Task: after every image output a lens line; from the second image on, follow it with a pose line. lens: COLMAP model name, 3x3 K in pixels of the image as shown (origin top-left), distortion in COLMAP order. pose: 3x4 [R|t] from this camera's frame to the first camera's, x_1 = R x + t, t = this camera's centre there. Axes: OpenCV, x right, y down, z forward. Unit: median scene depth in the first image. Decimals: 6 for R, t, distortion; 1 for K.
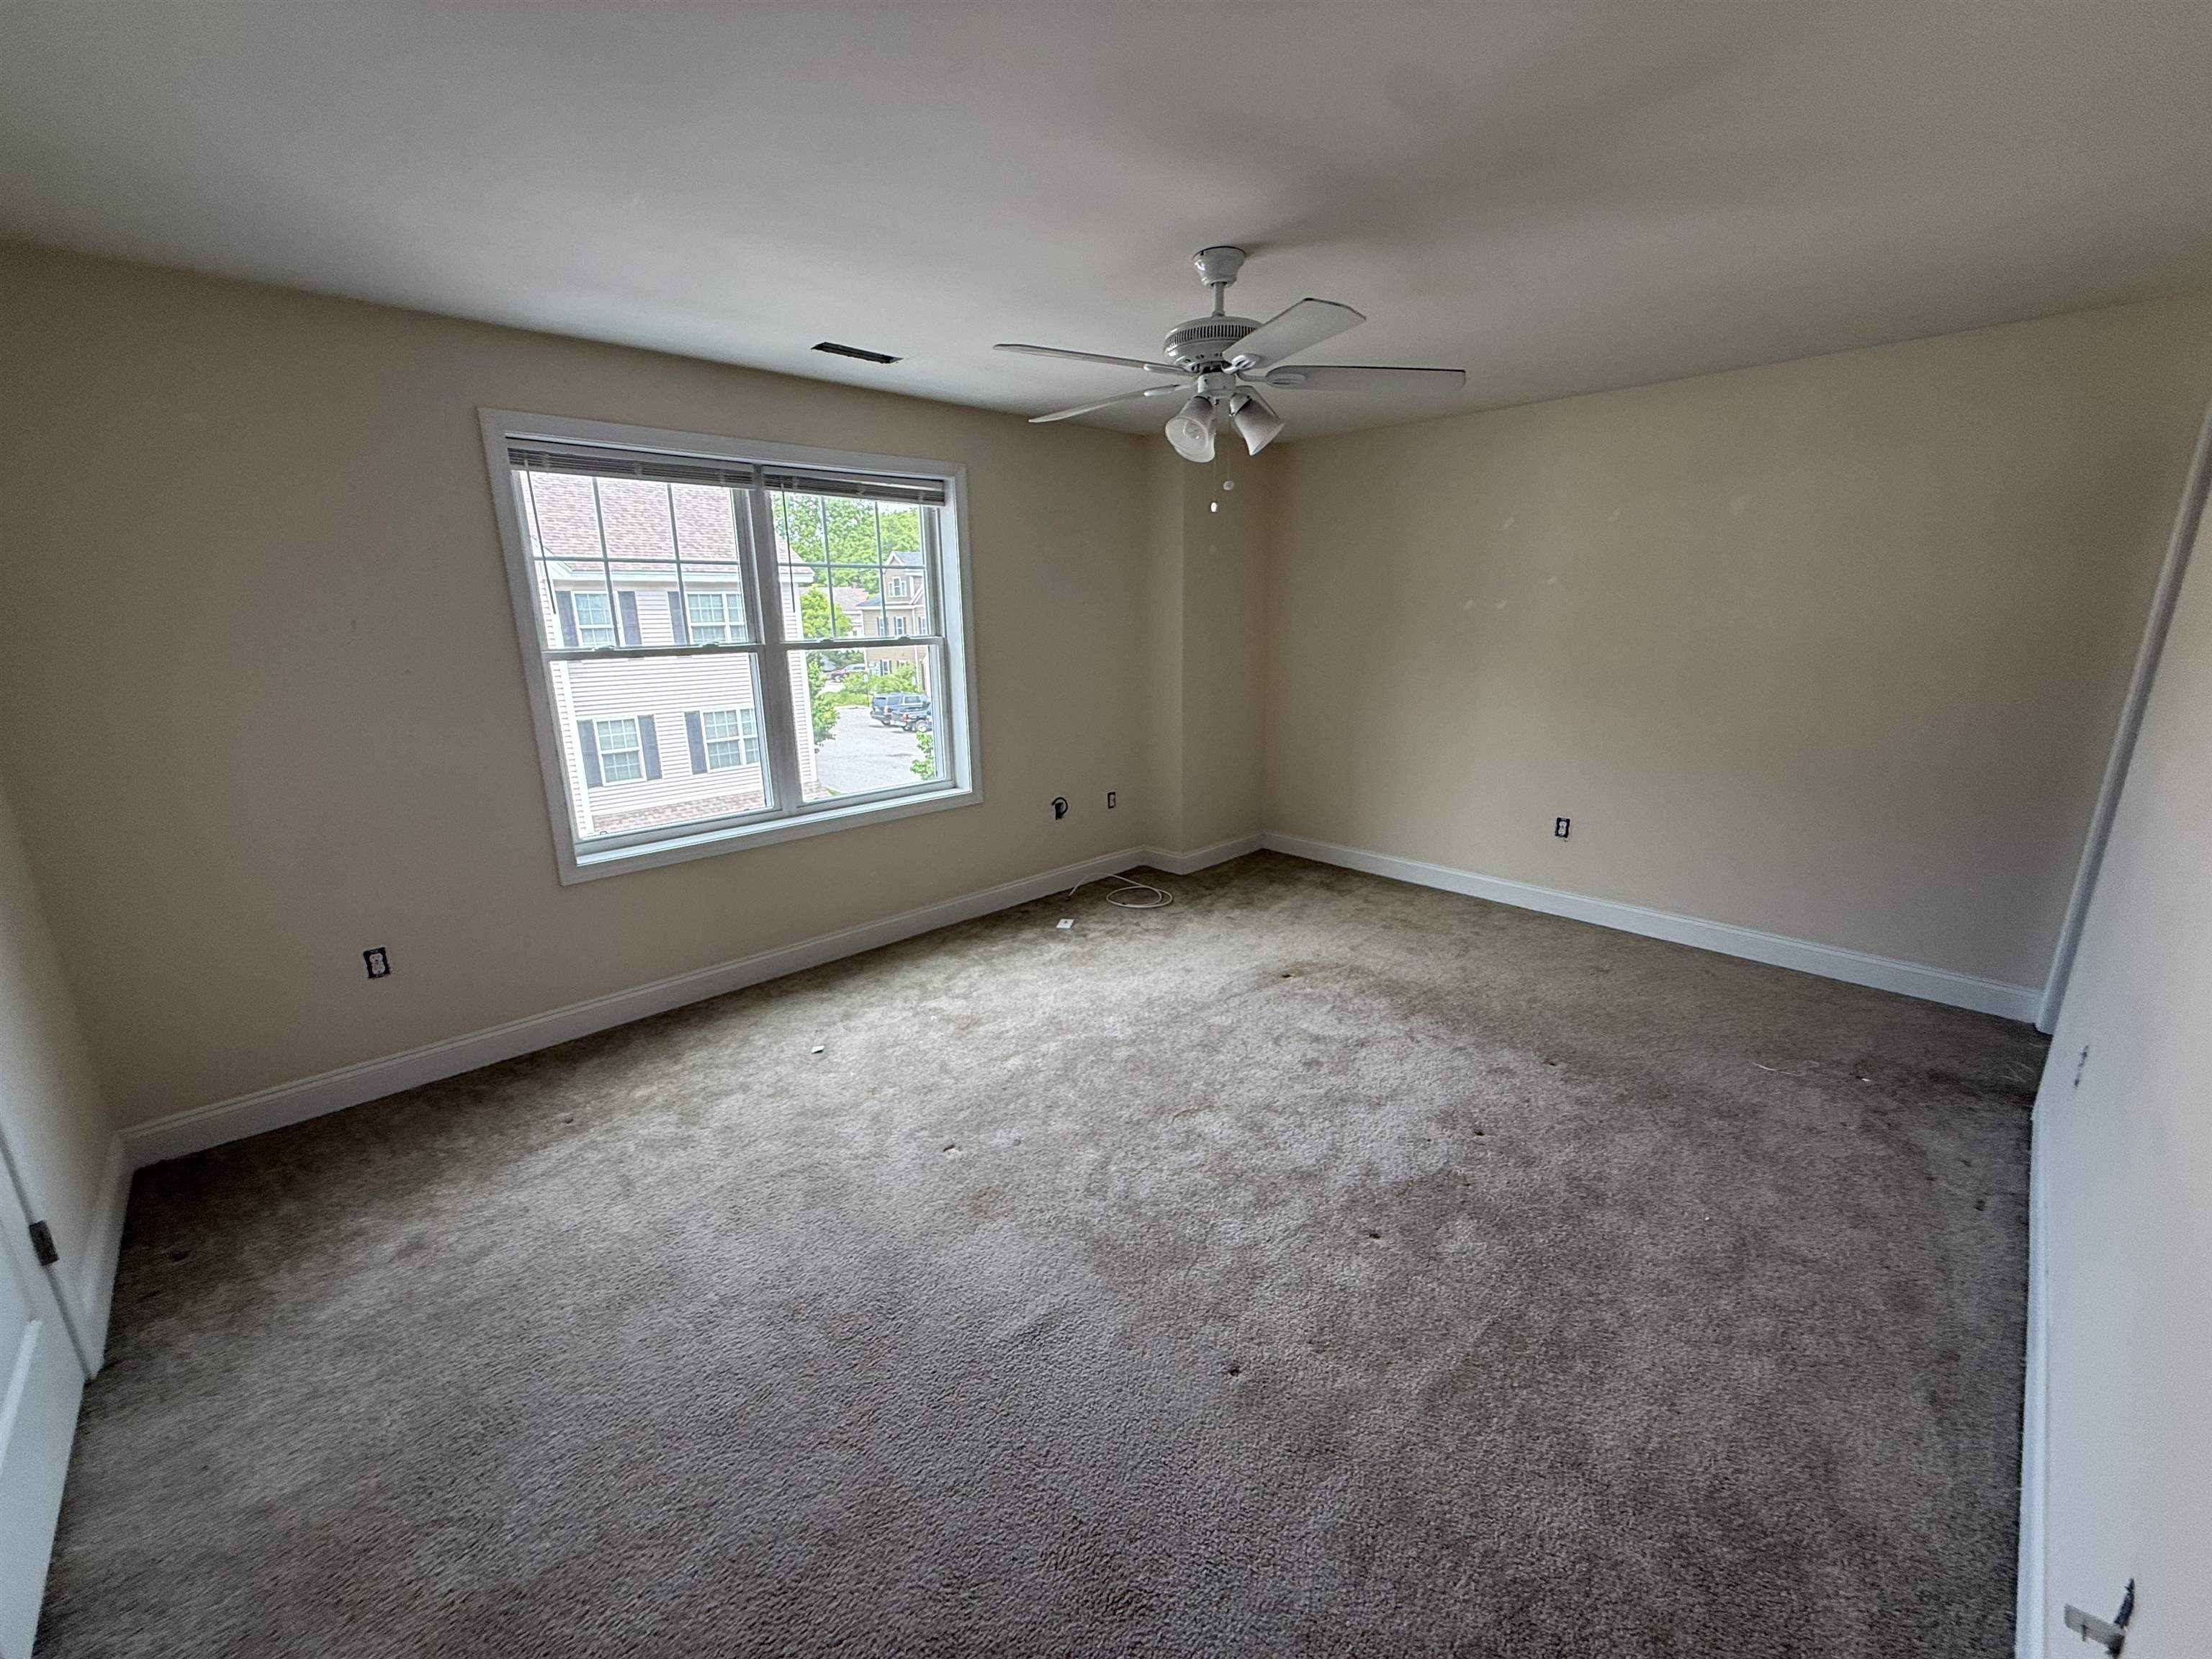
lens RADIAL K [[885.5, 0, 1091.7], [0, 885.5, 829.9], [0, 0, 1]] dist [0.009454, -0.000464]
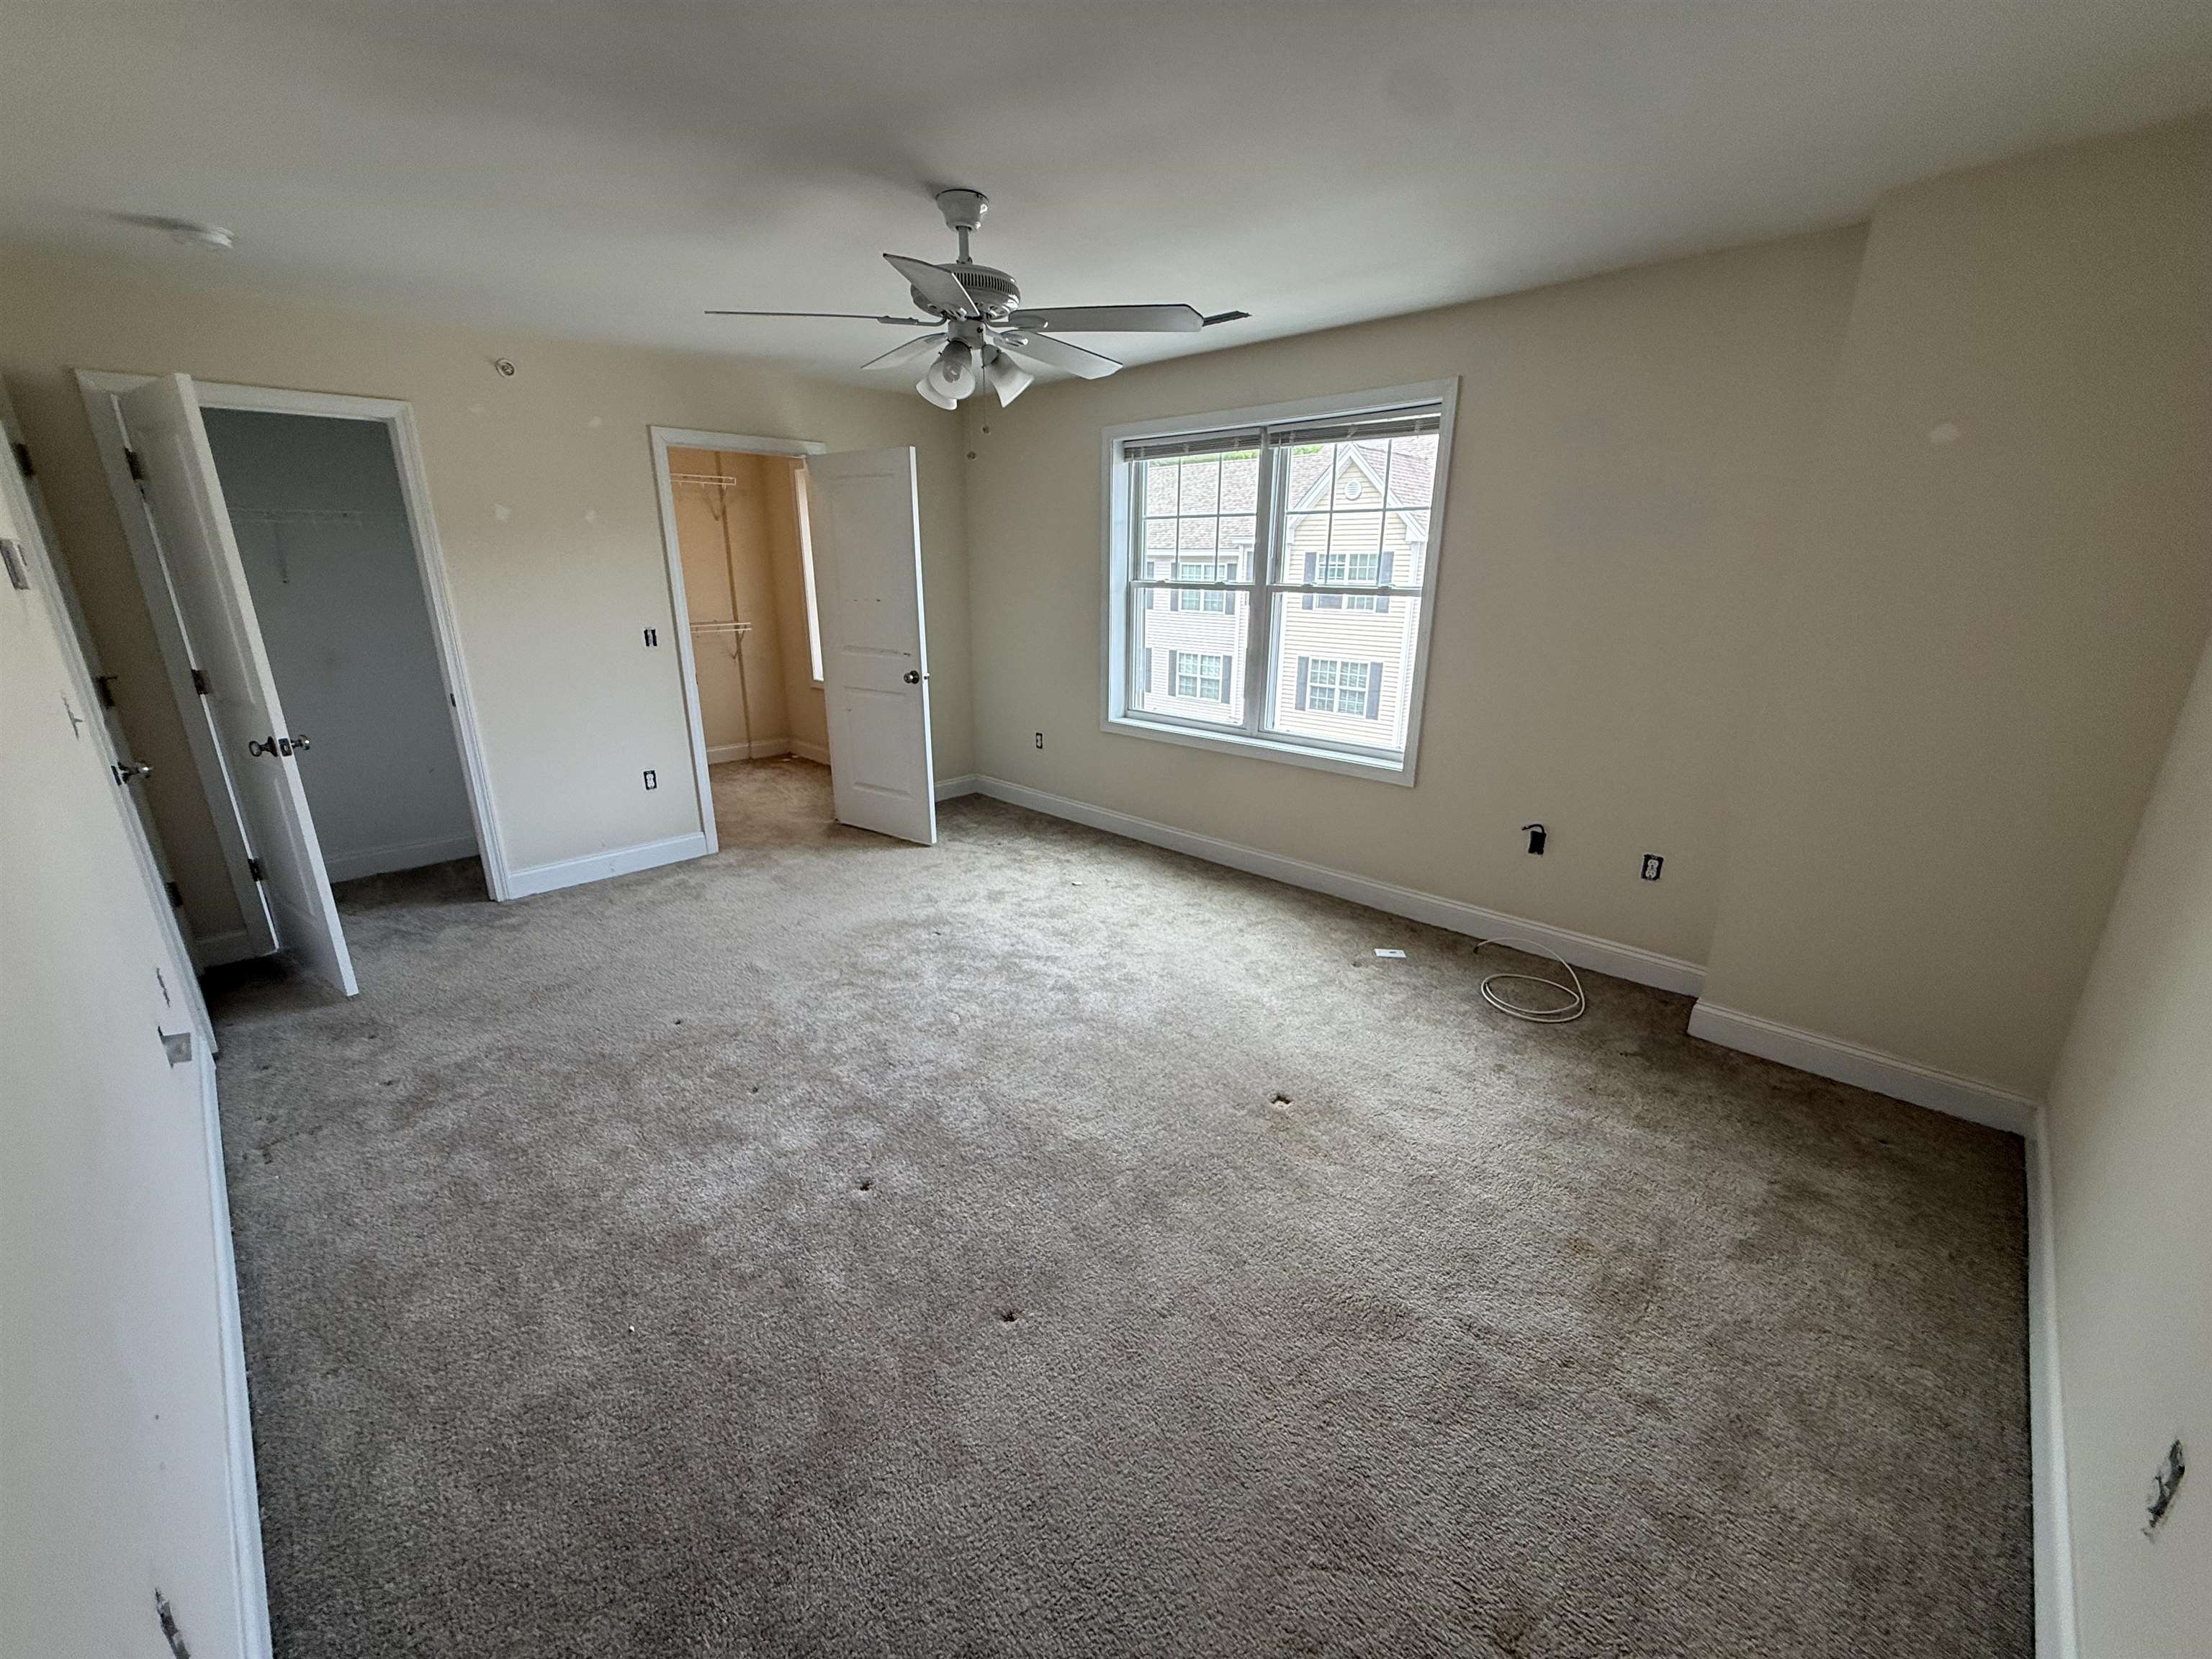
lens RADIAL K [[885.5, 0, 1105.9], [0, 885.5, 830.3], [0, 0, 1]] dist [0.009454, -0.000464]
pose [[0.033901, 0.310447, -0.949986, 0.792993], [-0.243736, 0.924401, 0.293388, -0.196422], [0.969249, 0.221599, 0.107005, 0.725147]]
